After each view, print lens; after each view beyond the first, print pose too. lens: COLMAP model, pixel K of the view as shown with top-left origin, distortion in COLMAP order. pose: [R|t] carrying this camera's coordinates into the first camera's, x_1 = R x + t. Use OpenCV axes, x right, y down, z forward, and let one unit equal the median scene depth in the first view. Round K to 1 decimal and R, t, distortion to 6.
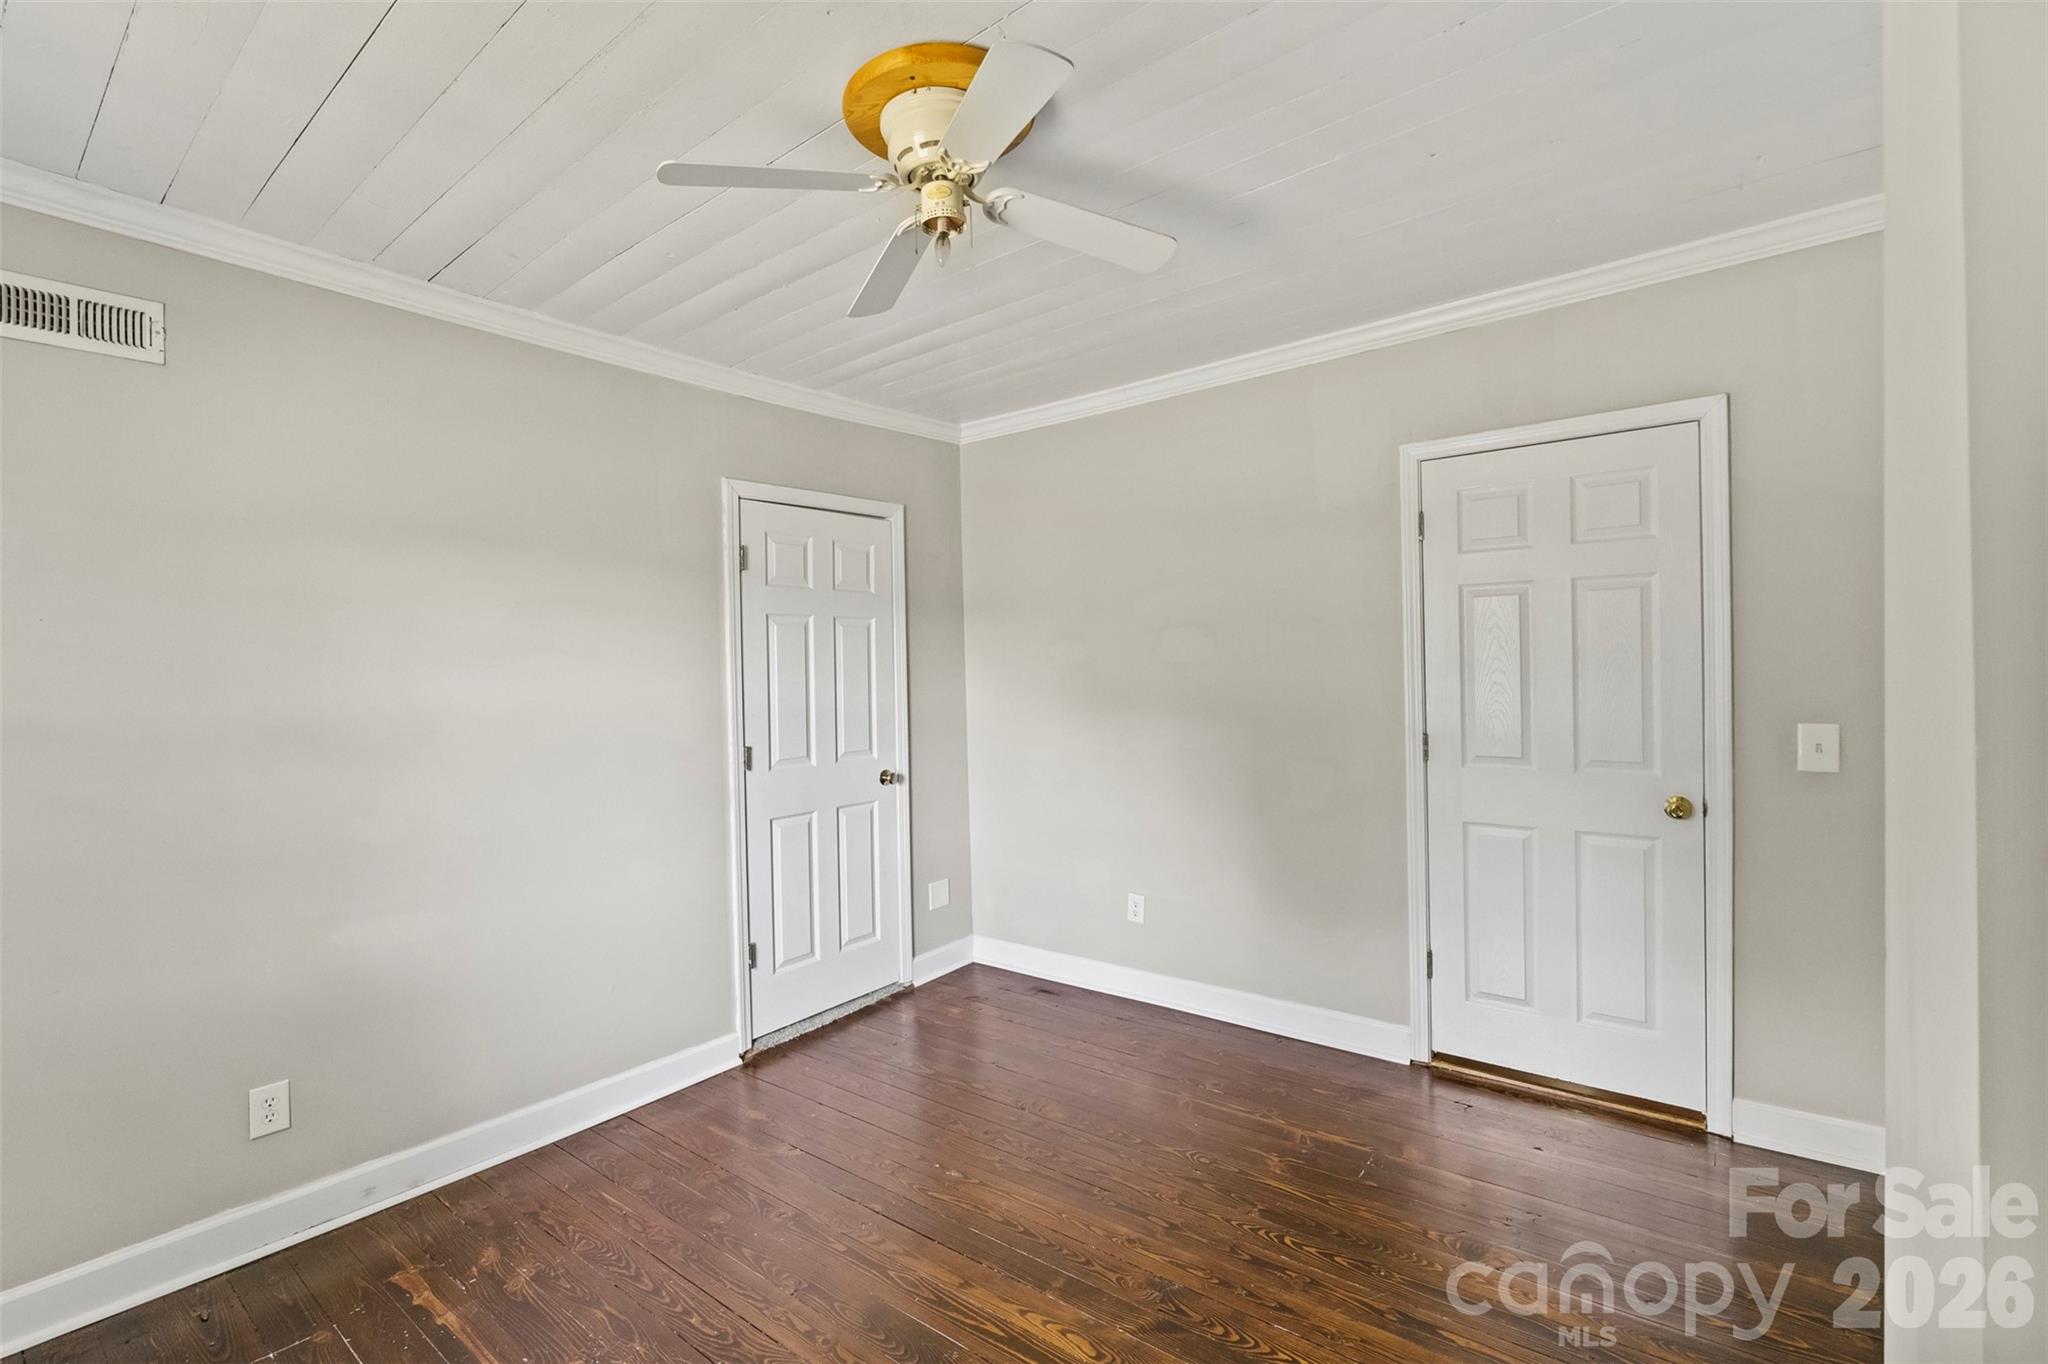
lens RADIAL K [[887.6, 0, 1039.0], [0, 887.6, 681.4], [0, 0, 1]] dist [-0.001927, 0.000193]
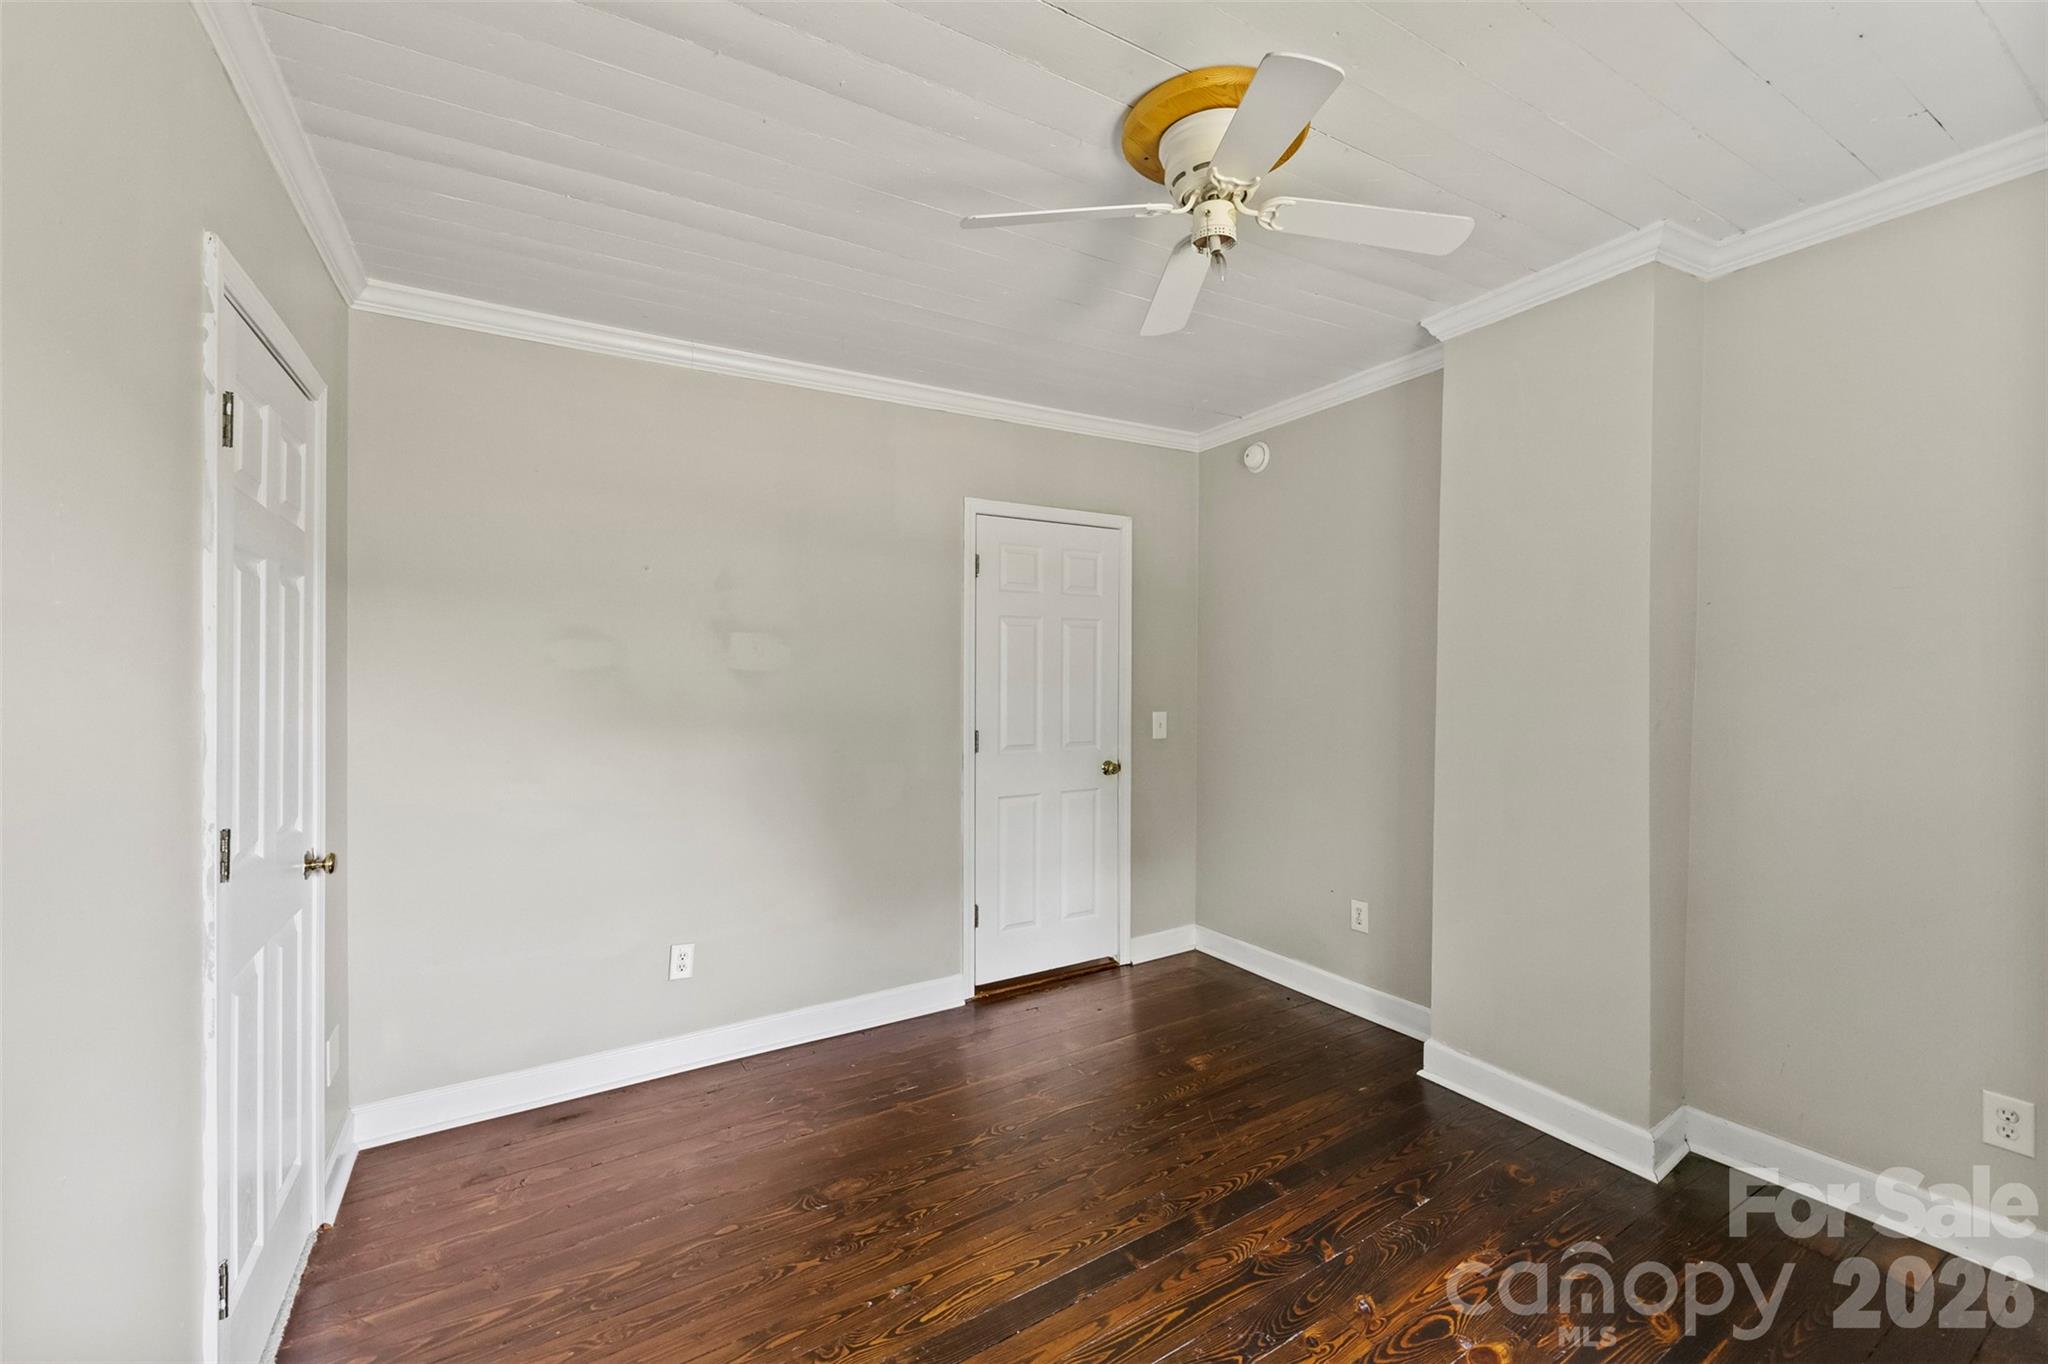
lens RADIAL K [[840.9, 0, 1039.6], [0, 840.9, 677.4], [0, 0, 1]] dist [-0.000663, -0.000654]
pose [[0.358823, 0.016300, 0.933263, -0.620948], [0.010142, 0.999720, -0.021360, 0.009040], [-0.933351, 0.017130, 0.358557, 0.476015]]
